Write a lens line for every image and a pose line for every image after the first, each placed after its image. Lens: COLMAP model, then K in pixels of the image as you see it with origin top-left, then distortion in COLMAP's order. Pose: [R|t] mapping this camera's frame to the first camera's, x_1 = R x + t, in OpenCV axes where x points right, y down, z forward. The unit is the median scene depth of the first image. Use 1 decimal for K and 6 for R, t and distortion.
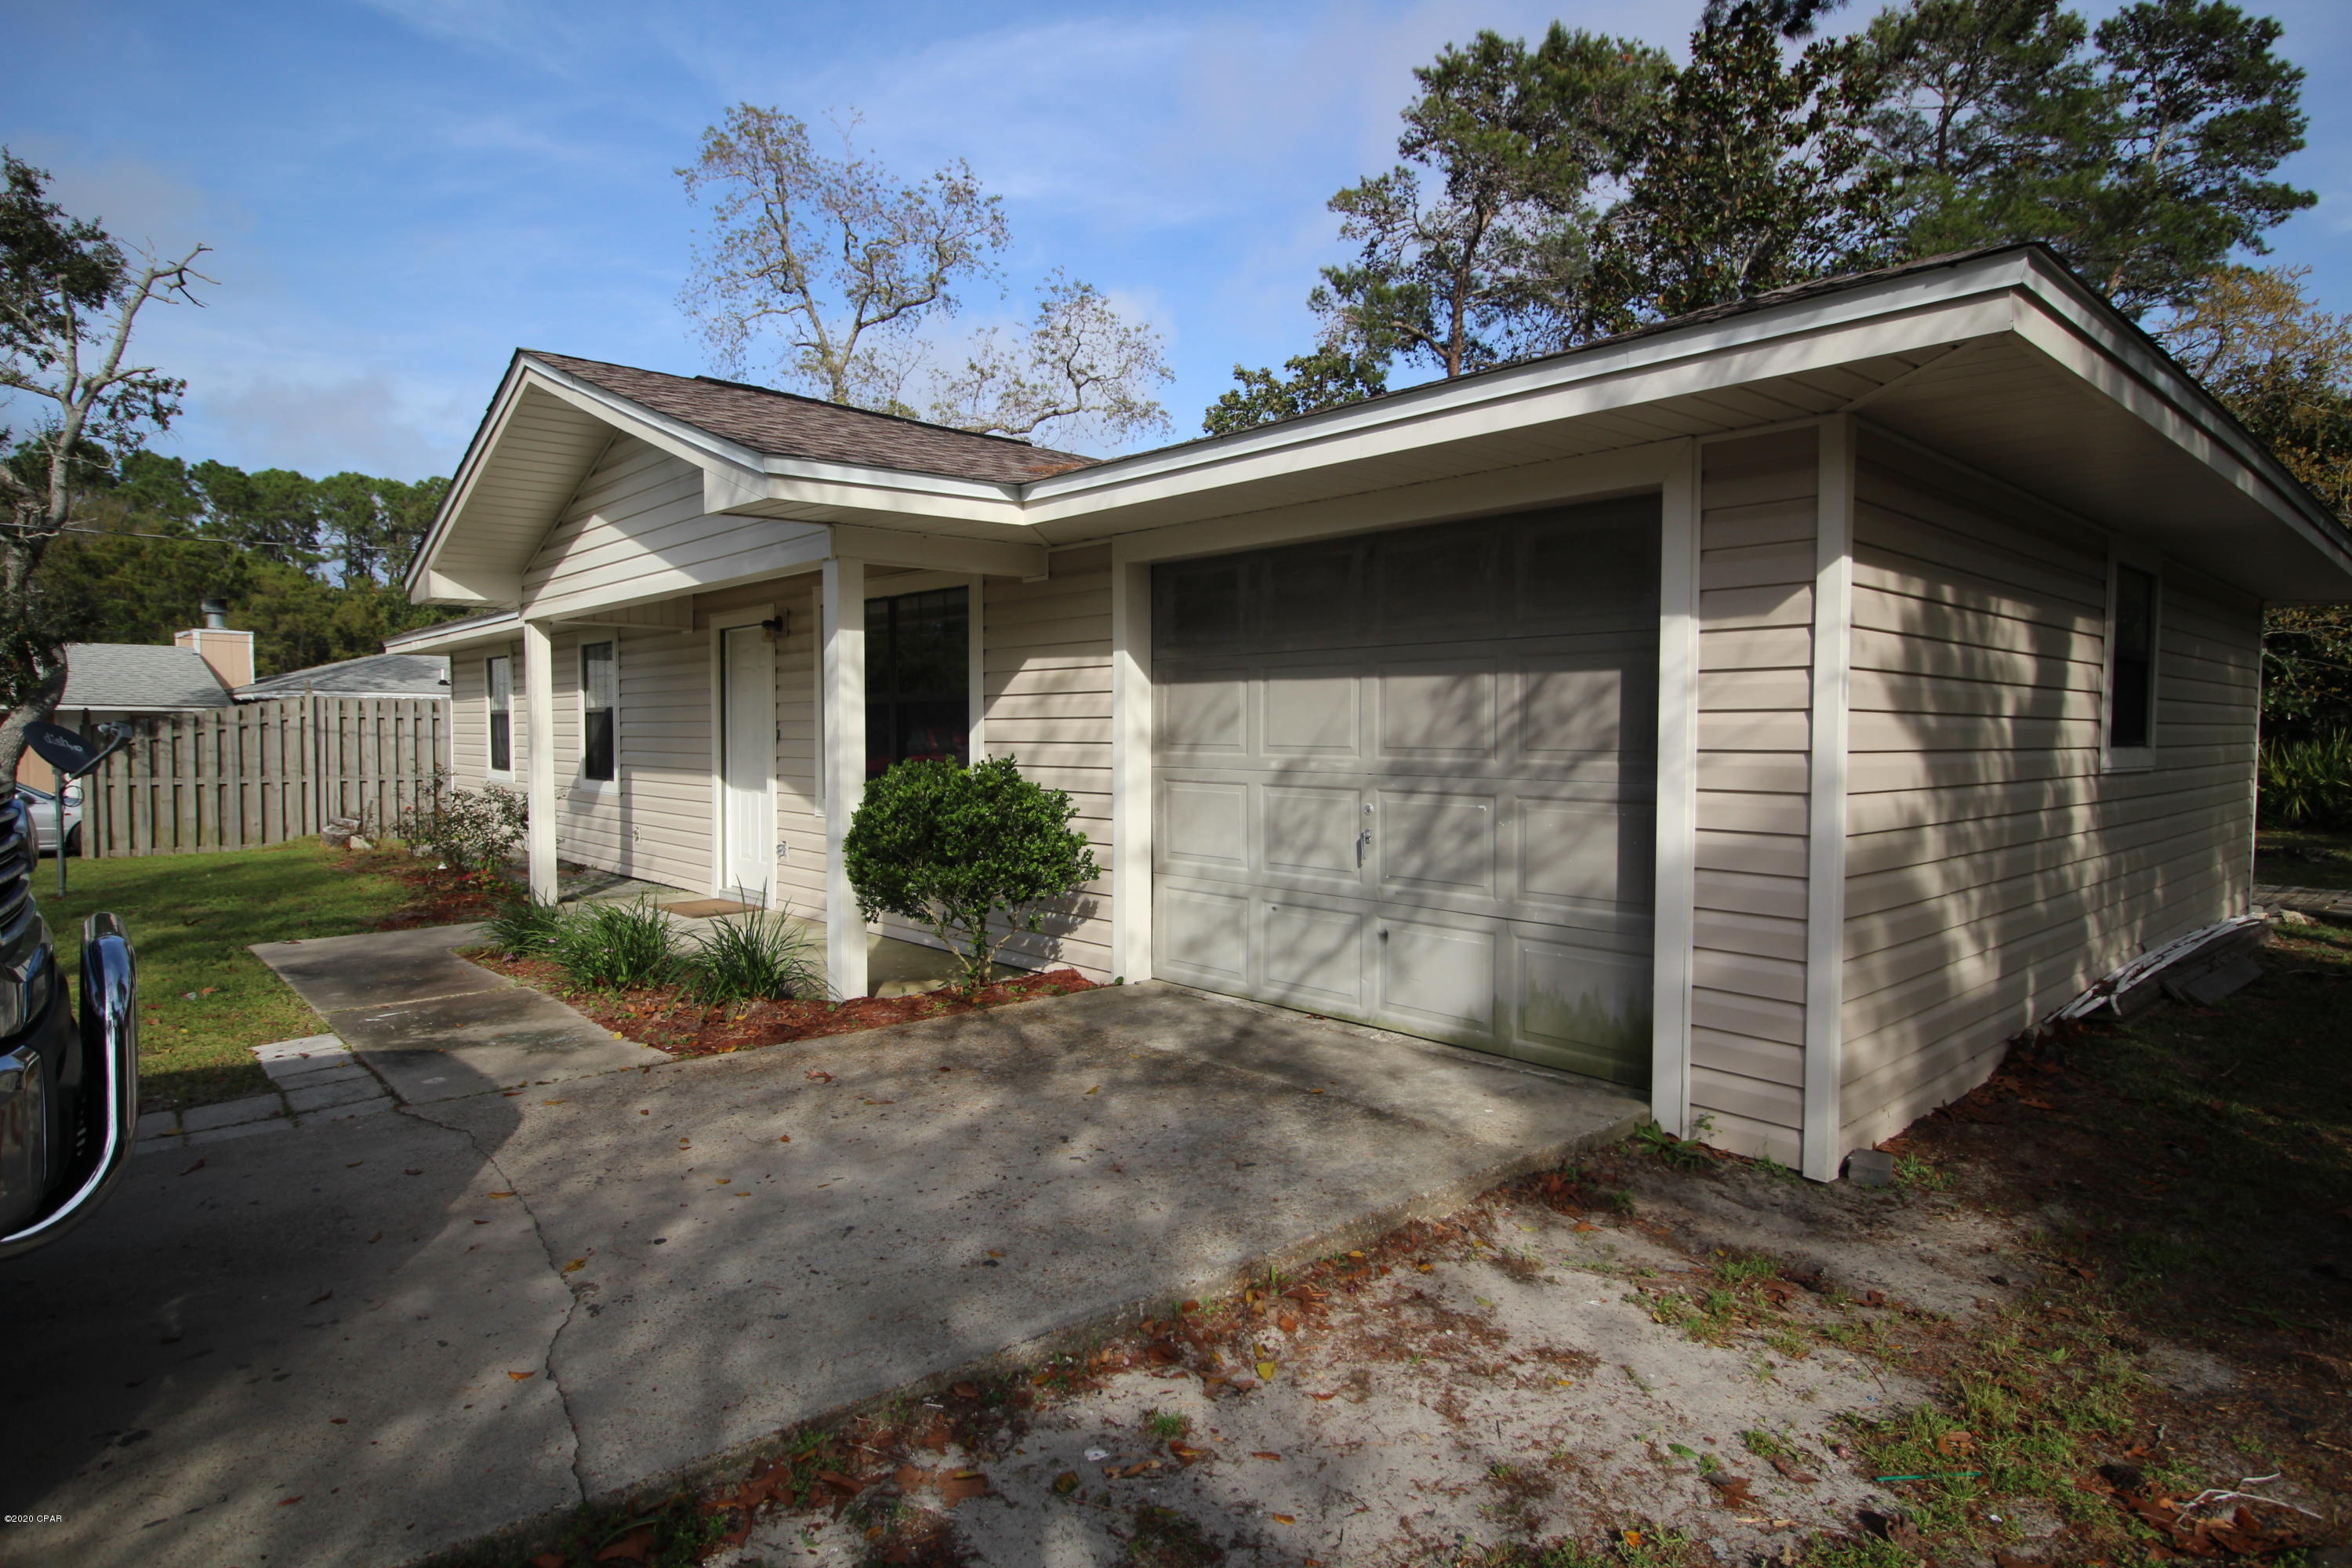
lens RADIAL K [[1268.1, 0, 1176.0], [0, 1268.1, 784.0], [0, 0, 1]] dist [0.000806, 0.000895]
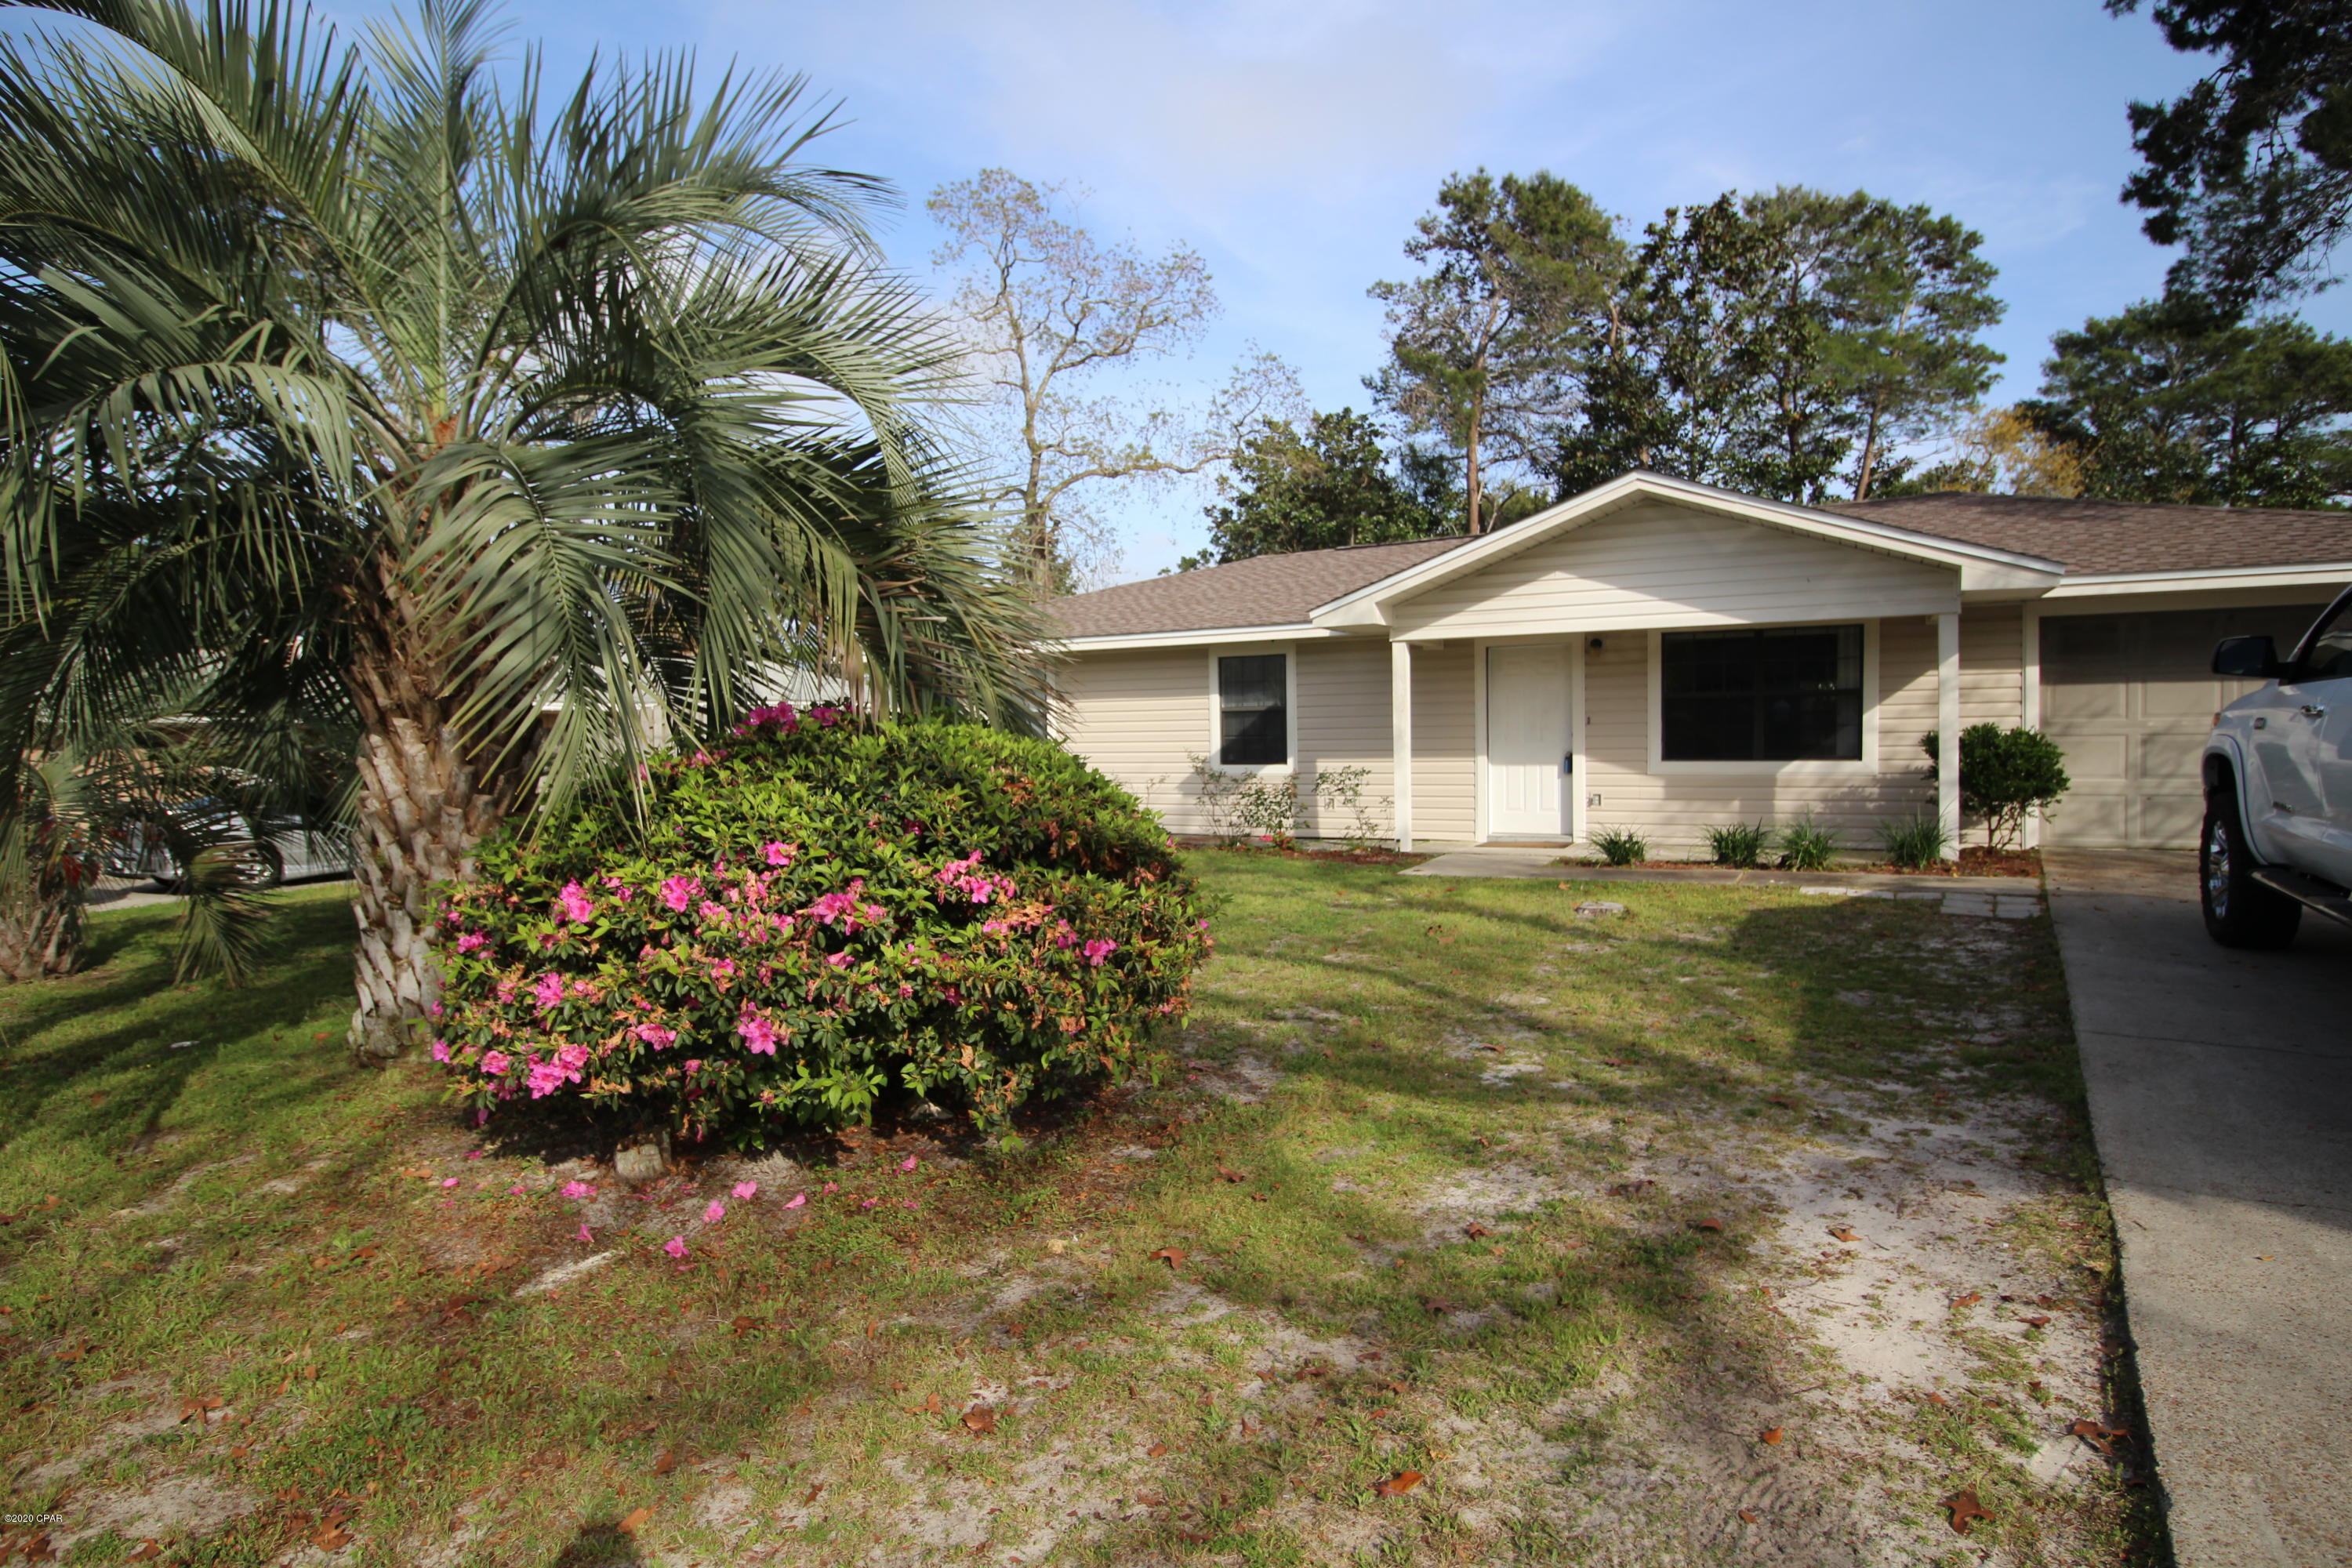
lens RADIAL K [[1315.6, 0, 1133.0], [0, 1315.6, 748.5], [0, 0, 1]] dist [-0.000614, -0.000435]
pose [[0.953837, -0.007140, 0.300239, -1.380391], [0.018705, 0.999189, -0.035663, 0.037979], [-0.299741, 0.039633, 0.953197, -0.288450]]
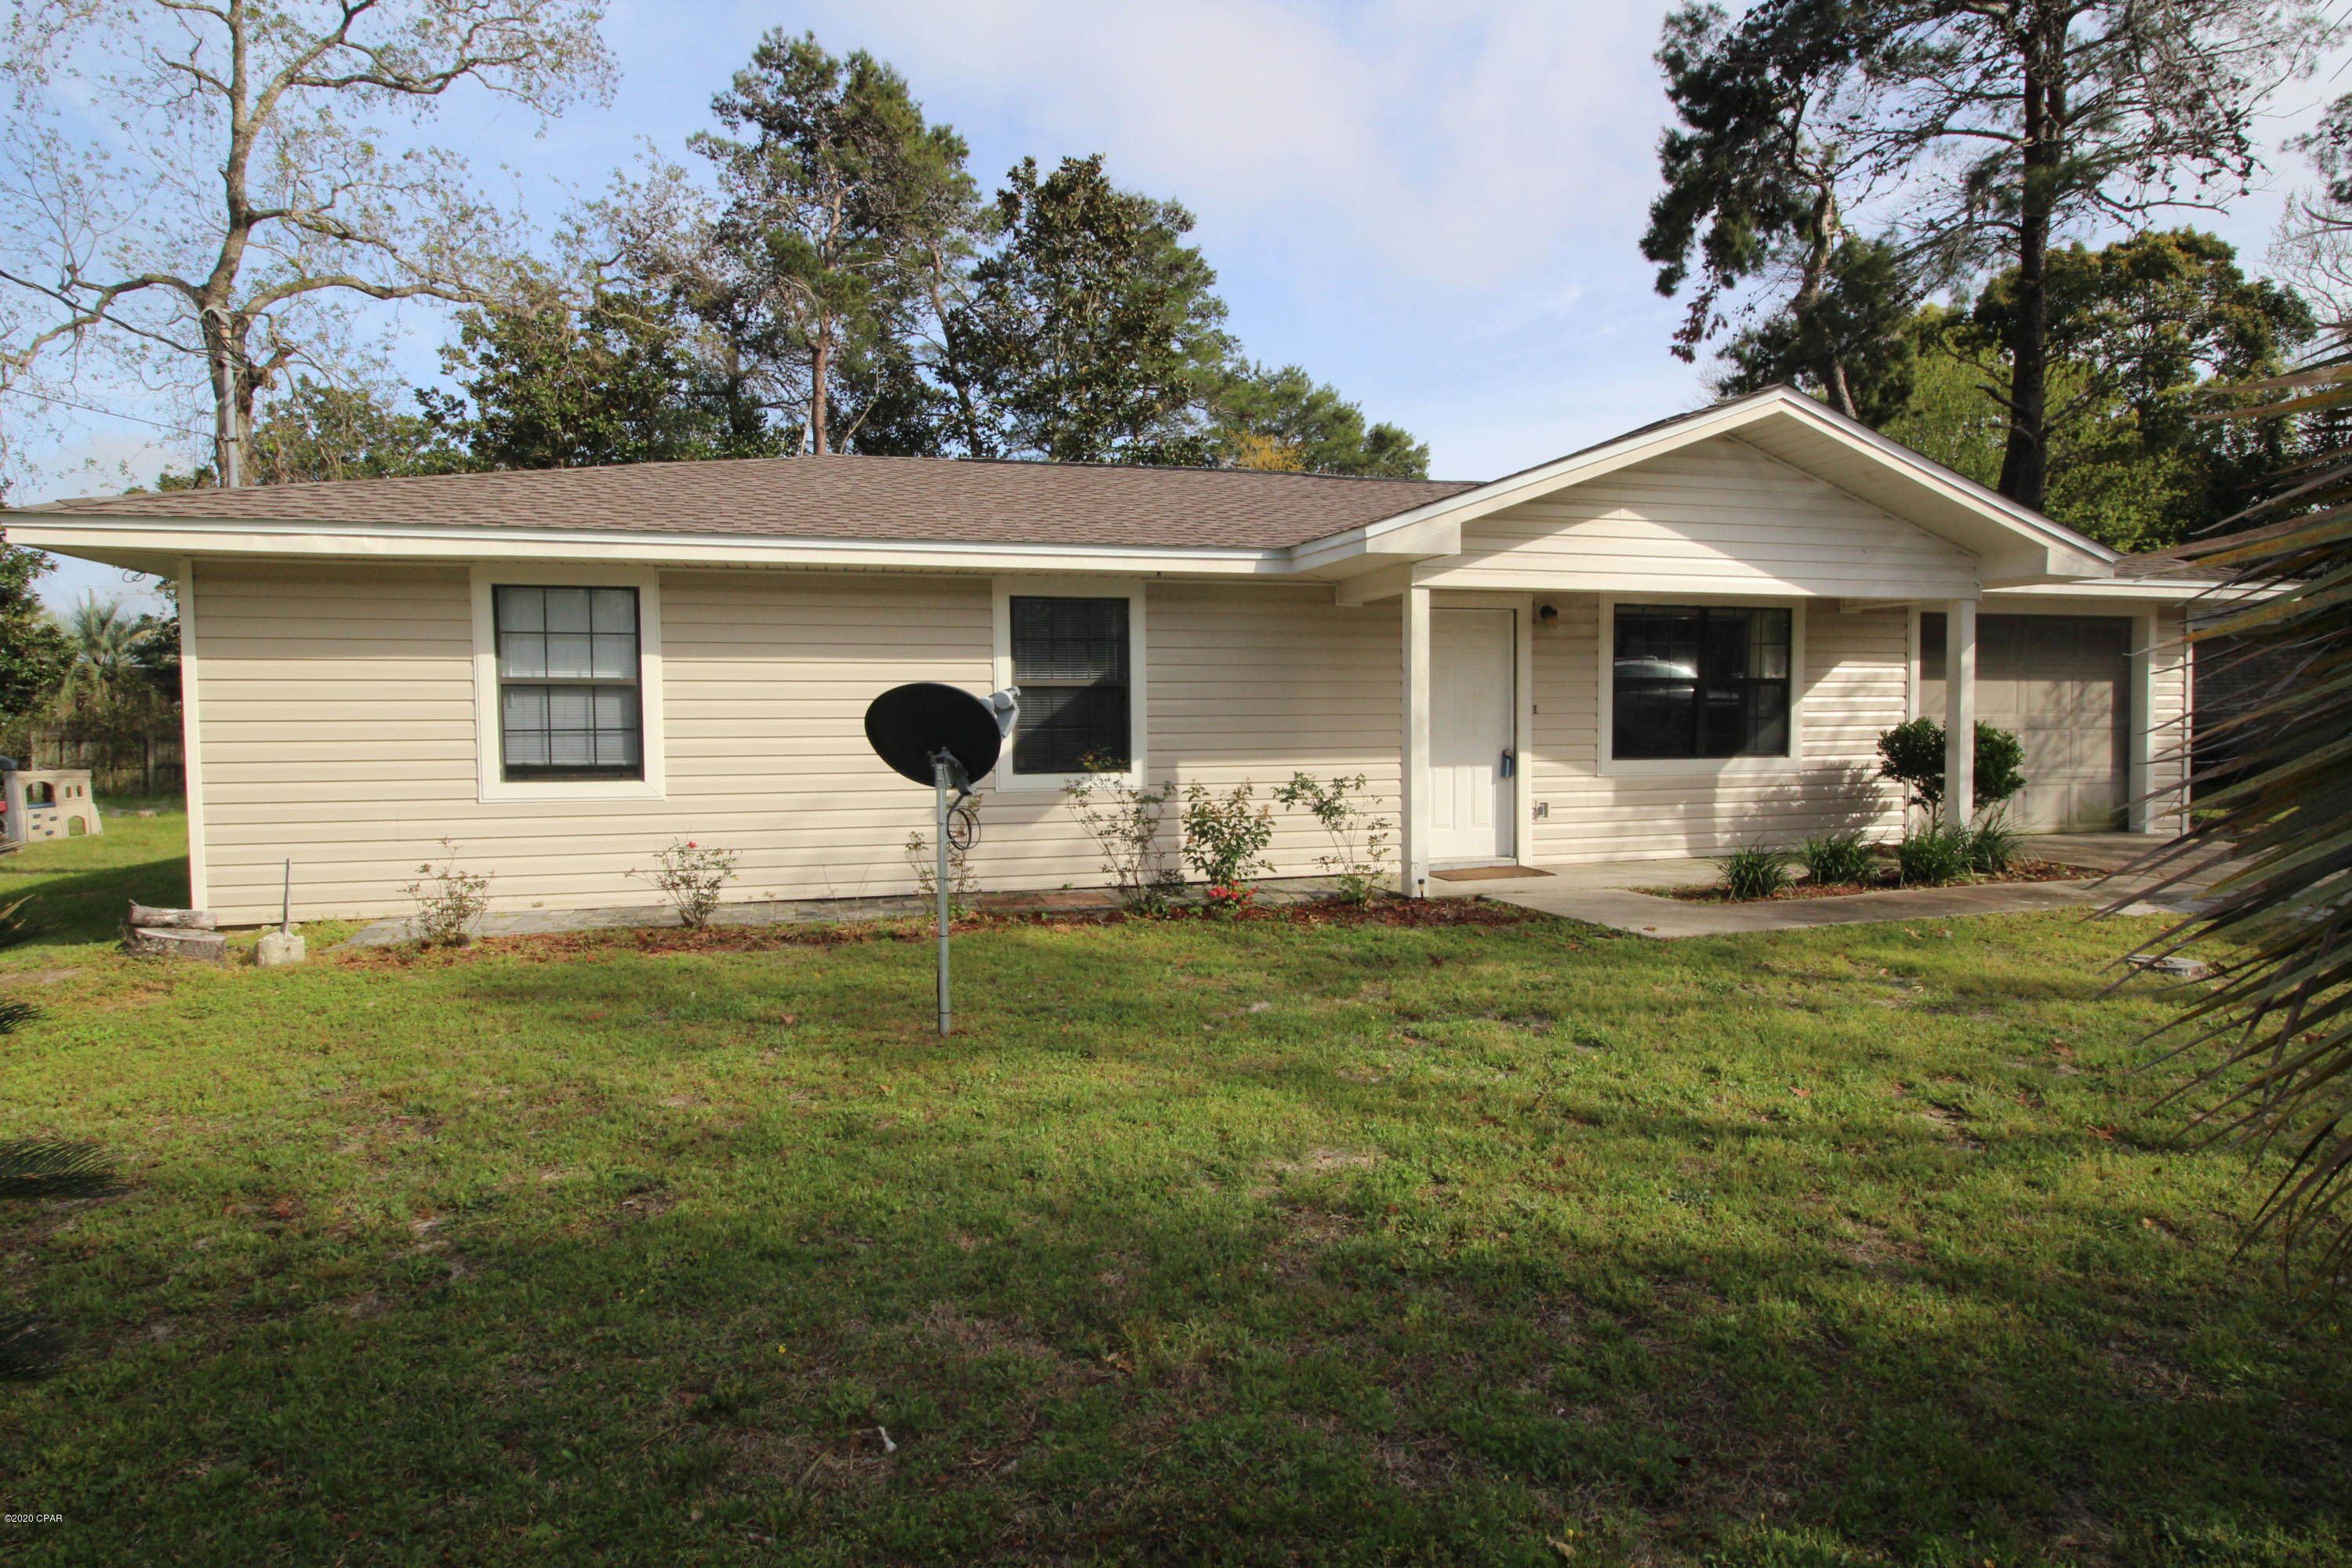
lens RADIAL K [[1268.1, 0, 1176.0], [0, 1268.1, 784.0], [0, 0, 1]] dist [0.000806, 0.000895]
pose [[0.456686, -0.042859, 0.888595, -1.618701], [0.043221, 0.998728, 0.025957, -0.019065], [-0.888577, 0.026552, 0.457958, 0.847974]]
